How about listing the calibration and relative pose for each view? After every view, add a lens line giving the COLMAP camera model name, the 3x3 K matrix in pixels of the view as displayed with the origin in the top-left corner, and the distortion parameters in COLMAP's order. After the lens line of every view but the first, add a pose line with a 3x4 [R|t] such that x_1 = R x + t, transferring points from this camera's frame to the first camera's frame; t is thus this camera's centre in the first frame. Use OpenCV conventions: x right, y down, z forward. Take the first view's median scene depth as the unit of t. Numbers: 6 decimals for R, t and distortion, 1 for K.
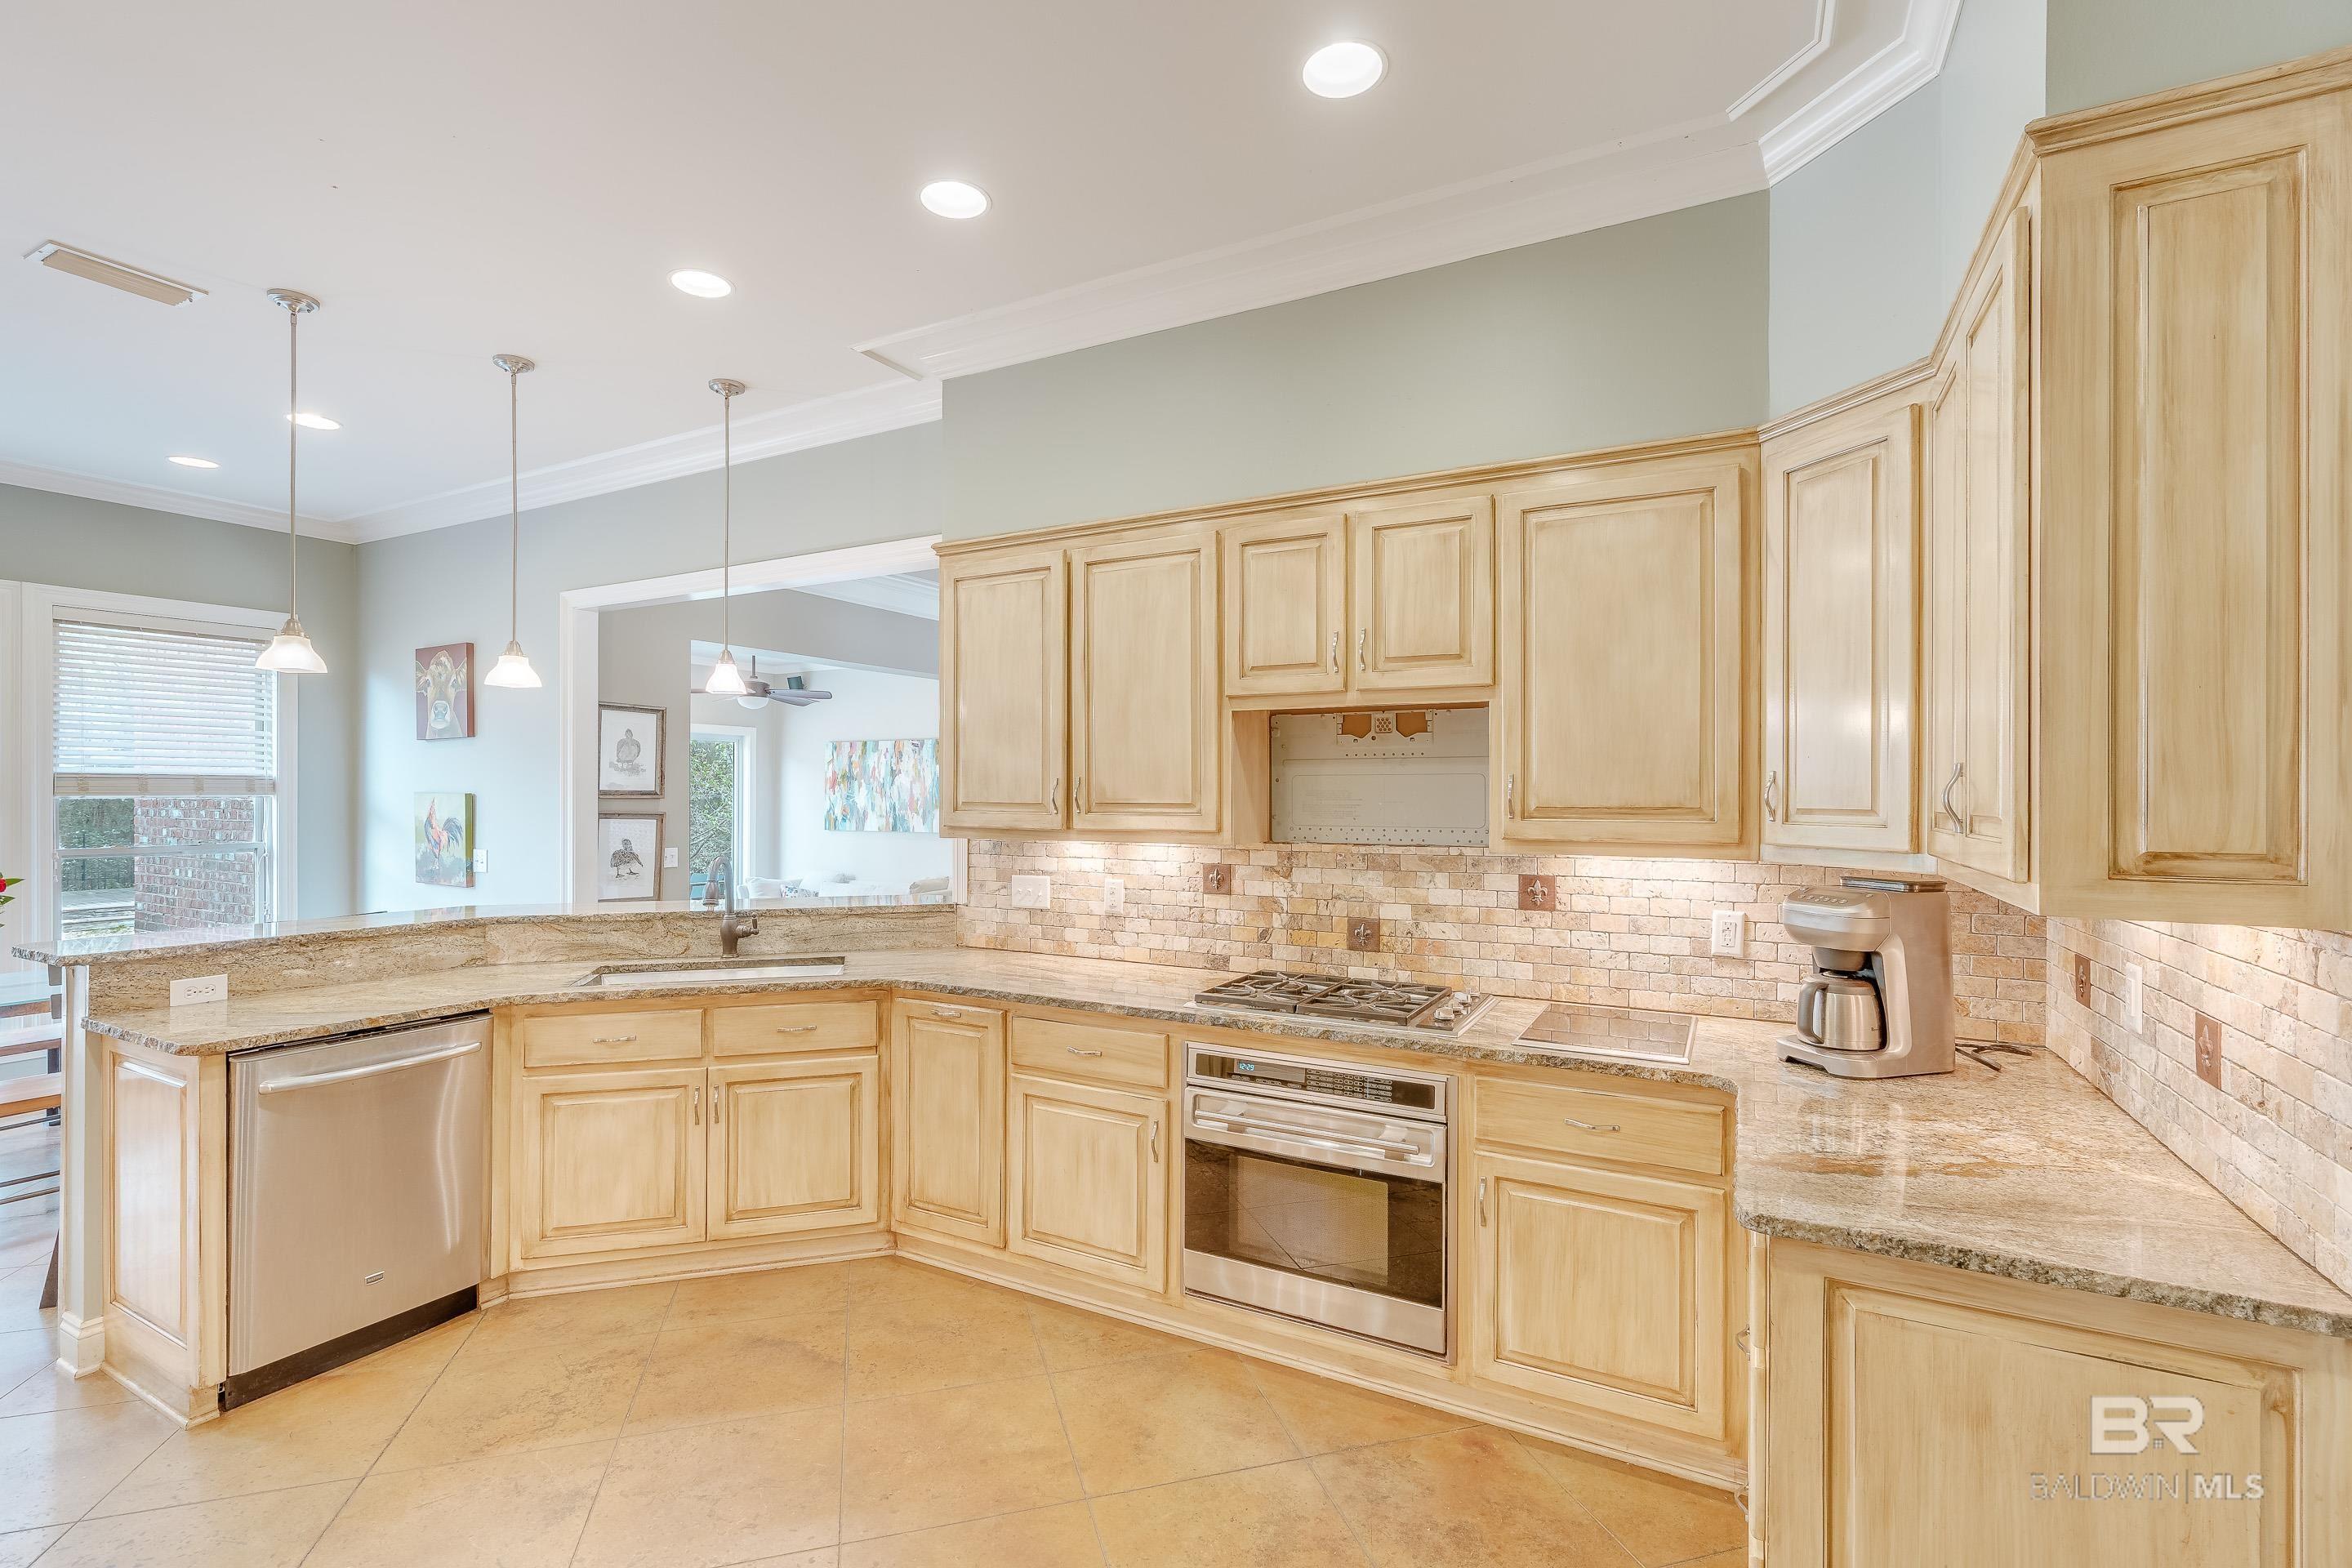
lens RADIAL K [[1061.8, 0, 1171.5], [0, 1061.8, 789.9], [0, 0, 1]] dist [0.001433, 0.000346]
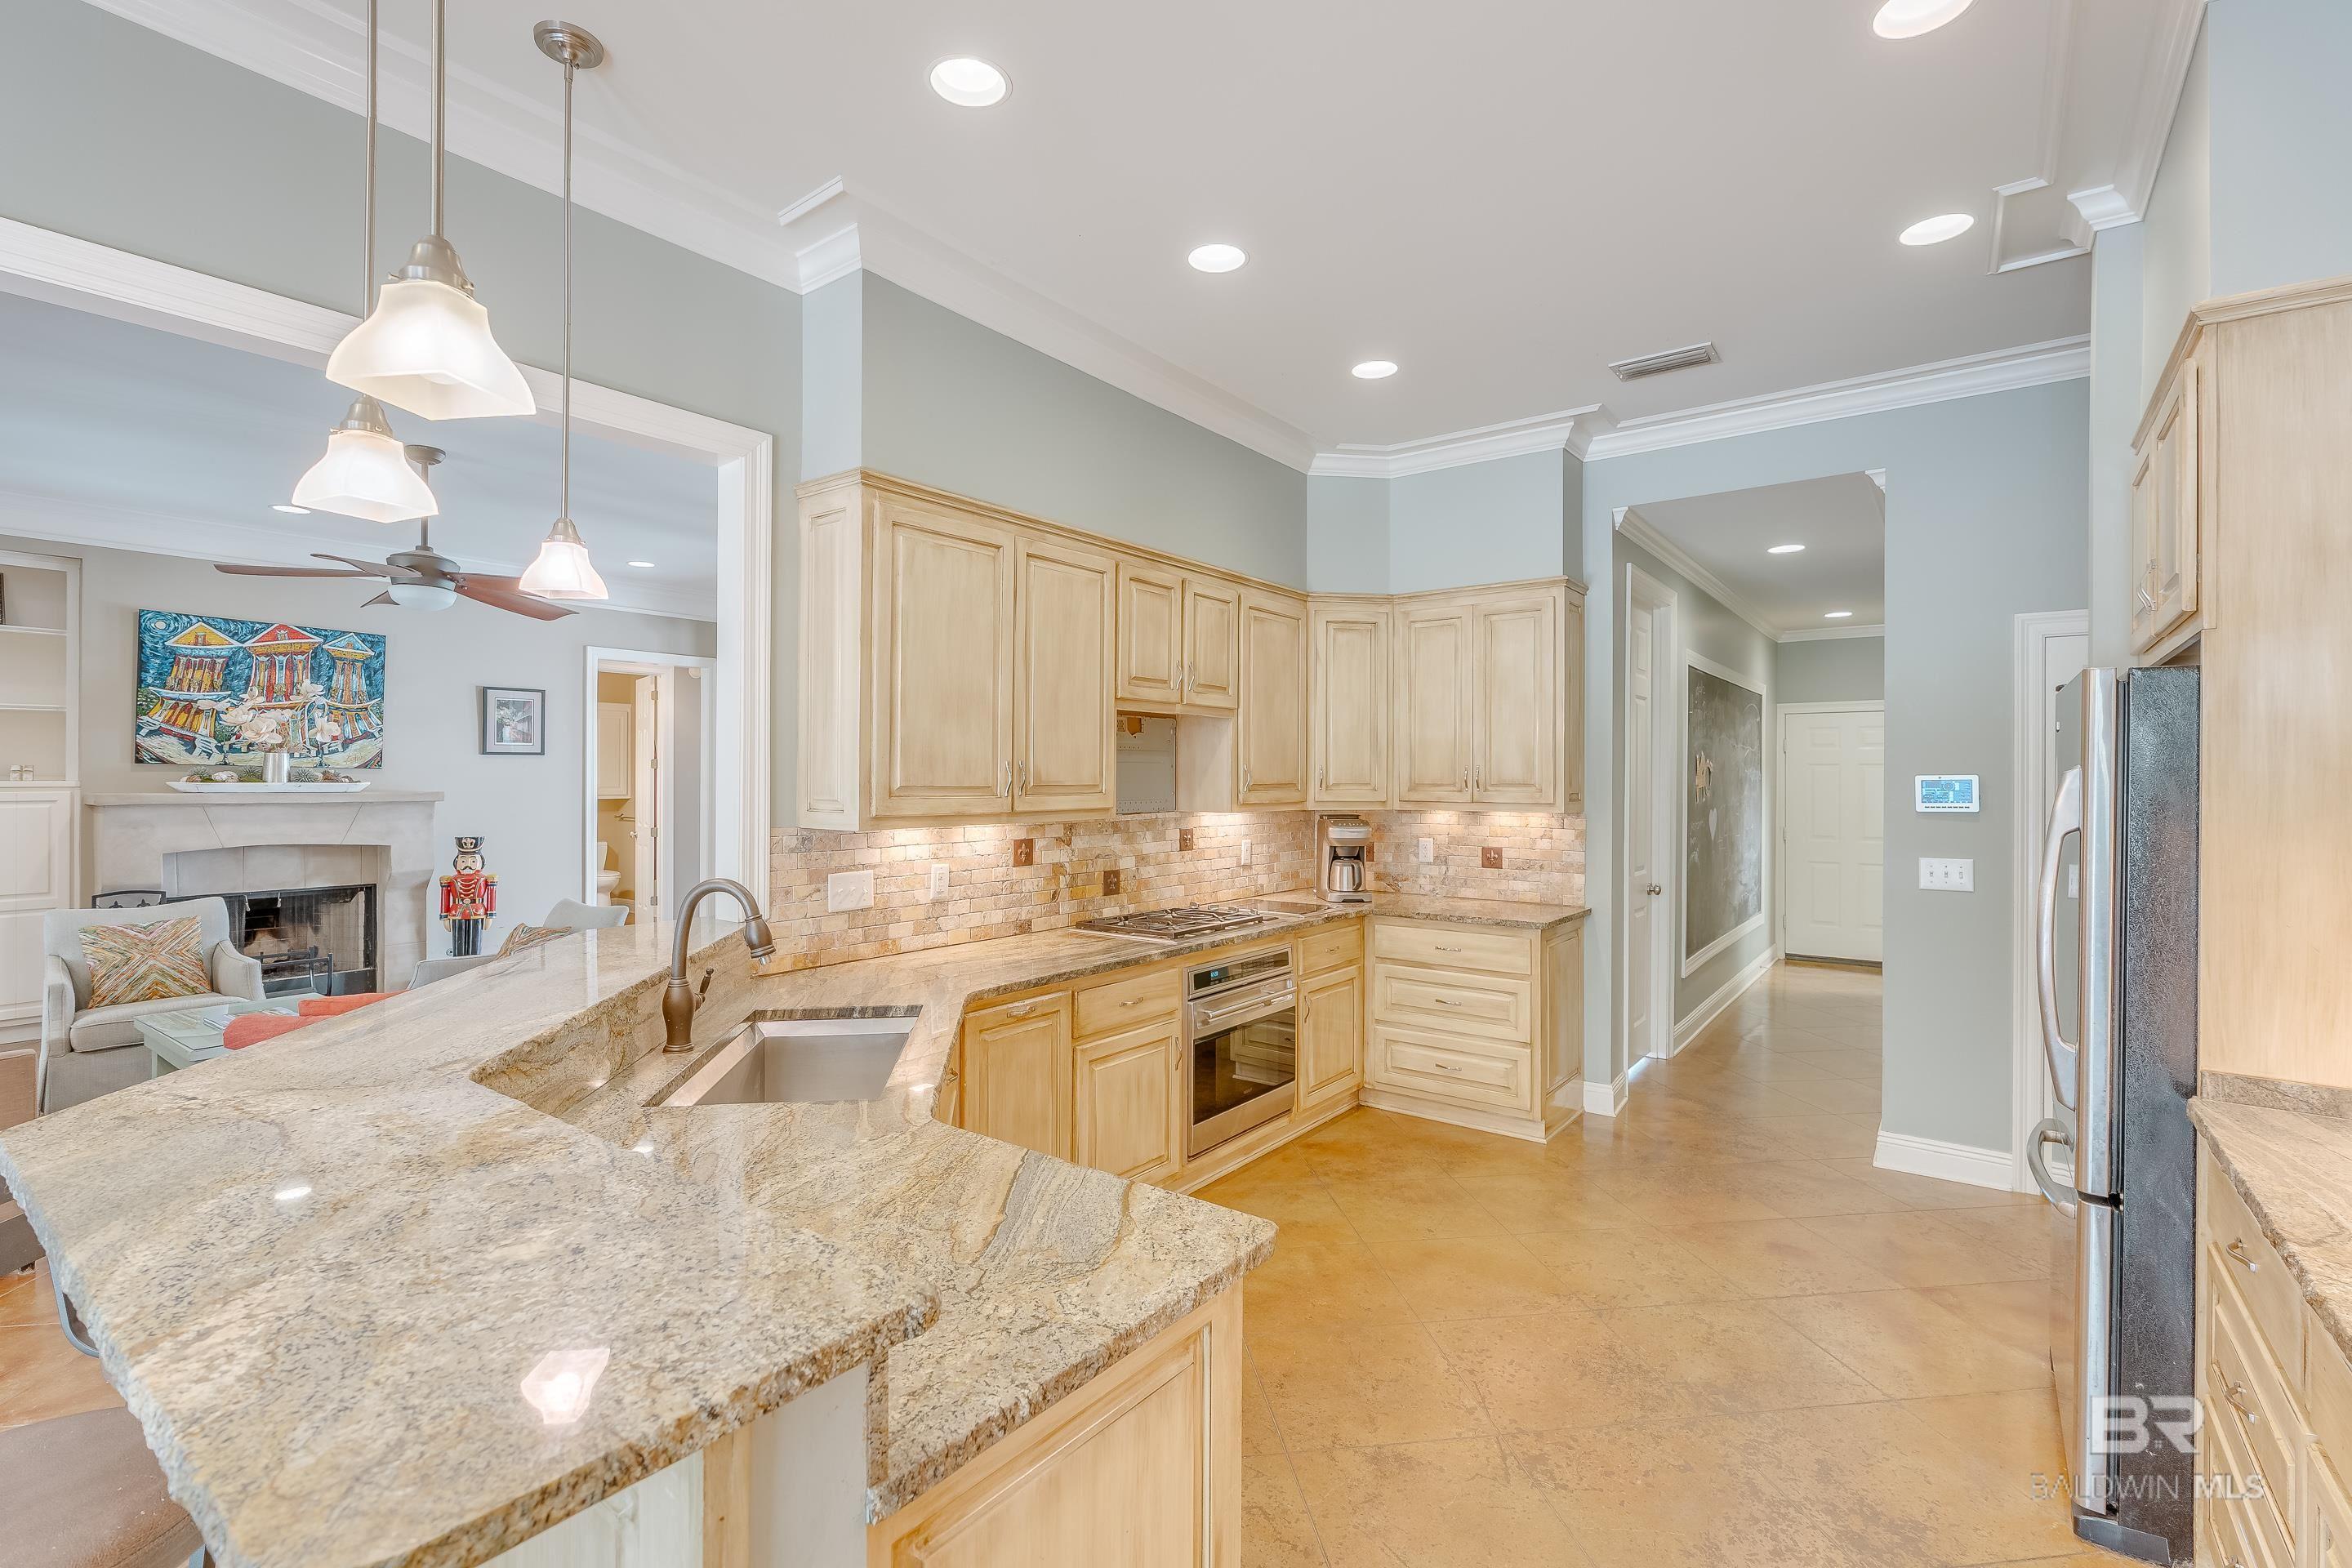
lens RADIAL K [[1061.8, 0, 1174.9], [0, 1061.8, 778.6], [0, 0, 1]] dist [0.001433, 0.000346]
pose [[0.143571, -0.003359, 0.989634, -1.081393], [-0.003466, 0.999986, 0.003897, 0.000876], [-0.989634, -0.003990, 0.143557, 0.707948]]
